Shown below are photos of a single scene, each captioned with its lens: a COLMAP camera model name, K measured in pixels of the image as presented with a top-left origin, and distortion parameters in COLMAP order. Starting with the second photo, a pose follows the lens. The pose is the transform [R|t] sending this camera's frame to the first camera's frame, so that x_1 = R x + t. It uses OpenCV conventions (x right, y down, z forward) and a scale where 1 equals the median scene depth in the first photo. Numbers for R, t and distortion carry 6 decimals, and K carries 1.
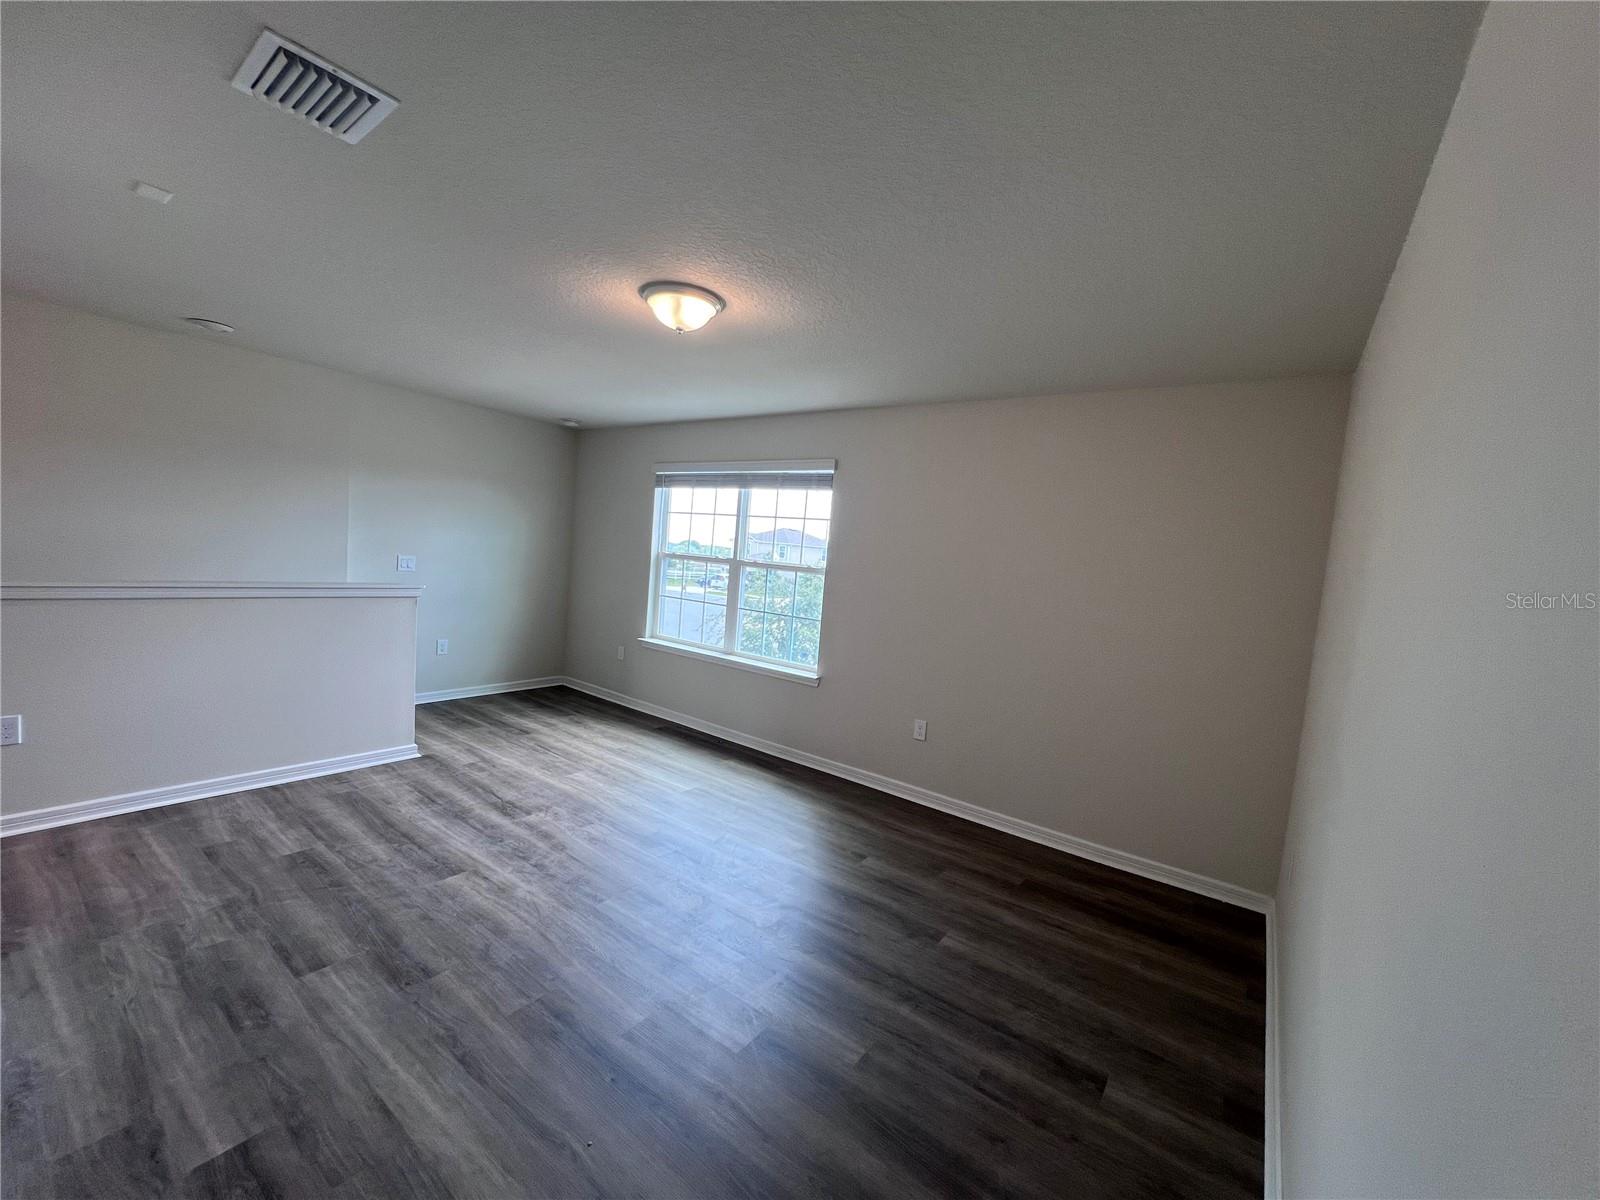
lens RADIAL K [[642.5, 0, 795.7], [0, 642.5, 599.2], [0, 0, 1]] dist [0.001907, 0.000176]
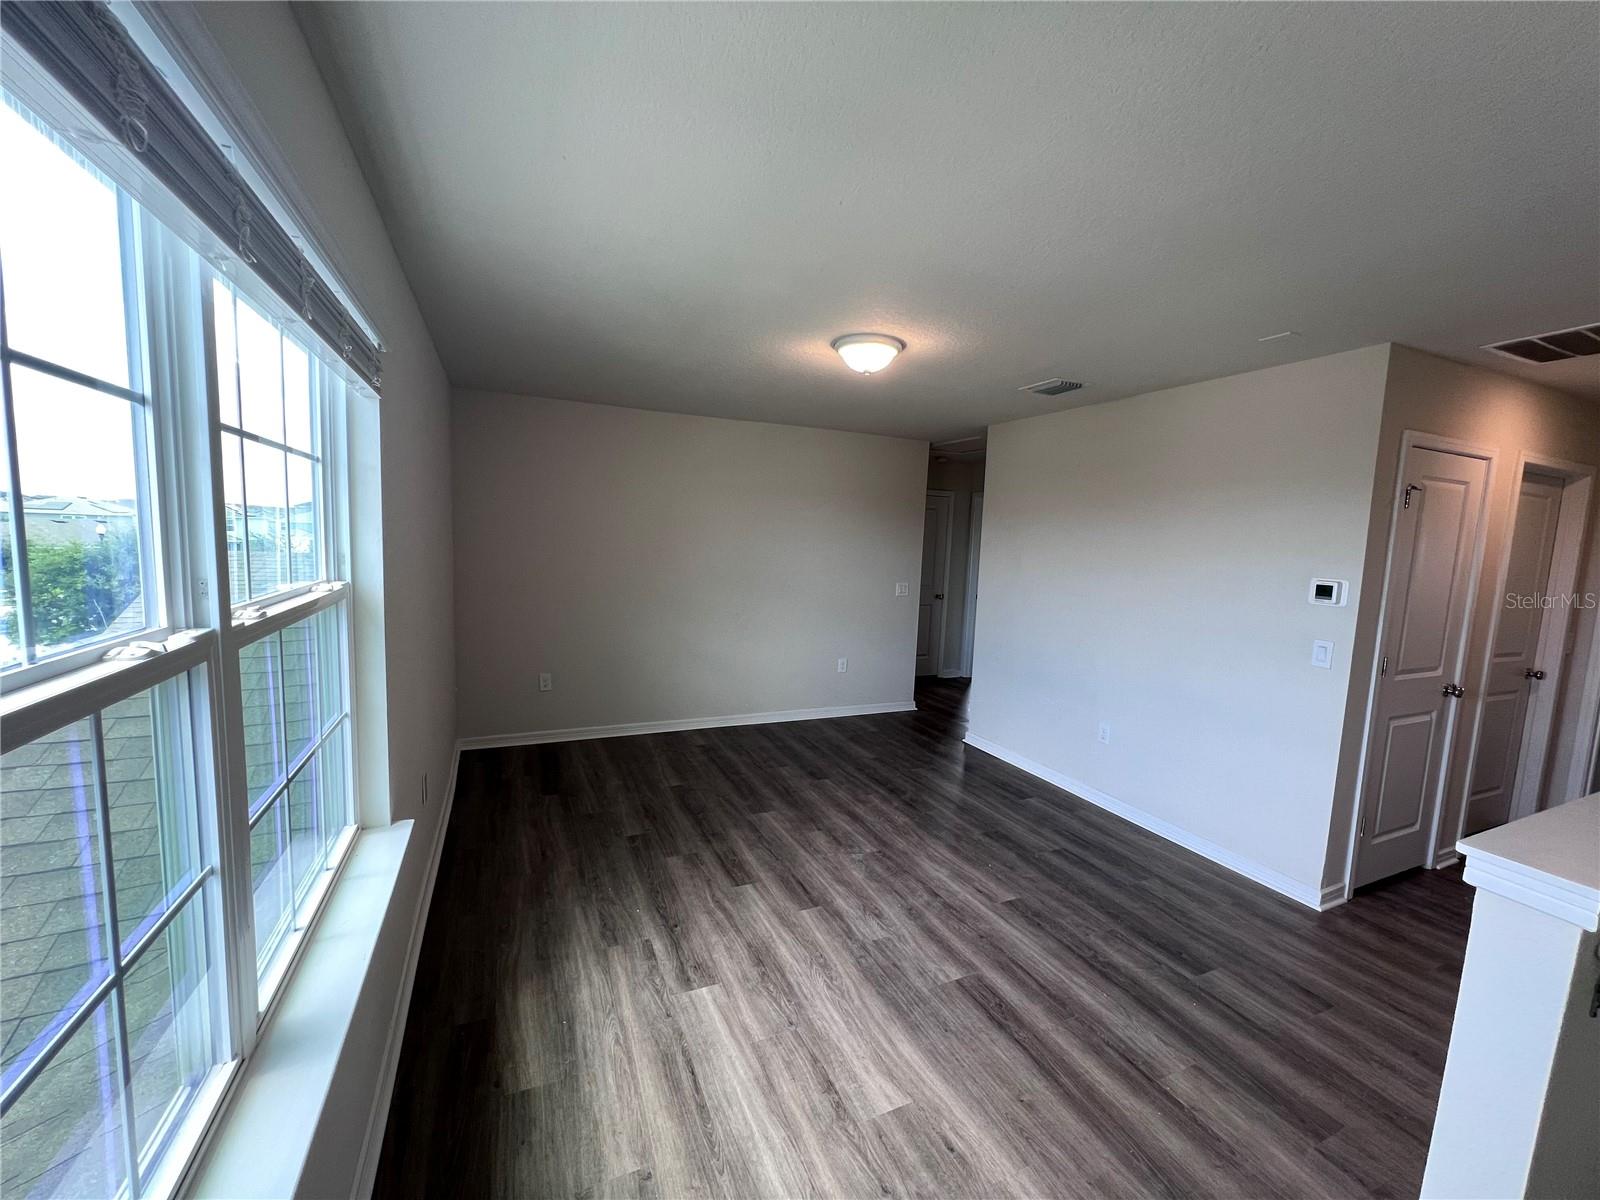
lens RADIAL K [[642.5, 0, 801.4], [0, 642.5, 603.7], [0, 0, 1]] dist [0.001907, 0.000176]
pose [[-0.869579, -0.166127, 0.465010, -0.626681], [-0.074417, 0.975042, 0.209177, -0.226785], [-0.488155, 0.147291, -0.860239, 1.942055]]
